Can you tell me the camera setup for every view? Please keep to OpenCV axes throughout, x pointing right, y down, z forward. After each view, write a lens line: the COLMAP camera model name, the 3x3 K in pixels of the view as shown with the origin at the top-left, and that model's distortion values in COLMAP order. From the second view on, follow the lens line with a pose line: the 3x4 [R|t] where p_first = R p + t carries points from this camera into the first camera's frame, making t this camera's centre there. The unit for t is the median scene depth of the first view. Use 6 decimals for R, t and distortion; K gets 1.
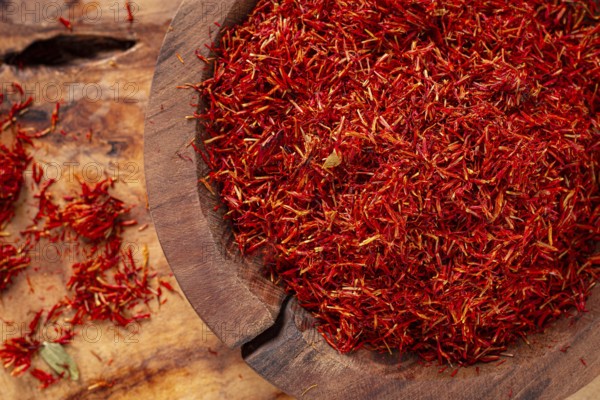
lens RADIAL K [[1542.1, 0, 300.0], [0, 1542.1, 200.0], [0, 0, 1]] dist [-0.074642, -0.119568]
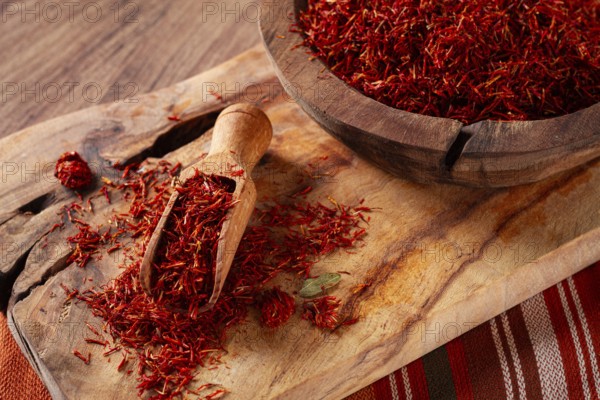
lens RADIAL K [[1542.1, 0, 300.0], [0, 1542.1, 200.0], [0, 0, 1]] dist [-0.074642, -0.119568]
pose [[0.855086, -0.380756, 0.351928, -0.556666], [0.518403, 0.639982, -0.567169, 0.715218], [-0.009274, 0.667419, 0.744625, 0.144637]]
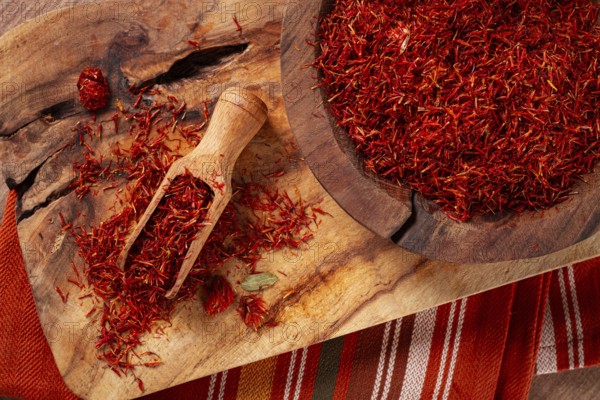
lens RADIAL K [[1542.1, 0, 300.0], [0, 1542.1, 200.0], [0, 0, 1]] dist [-0.074642, -0.119568]
pose [[0.964181, -0.257362, 0.064181, -0.197653], [0.254743, 0.965902, 0.046254, -0.022532], [-0.073897, -0.028247, 0.996866, -0.386728]]
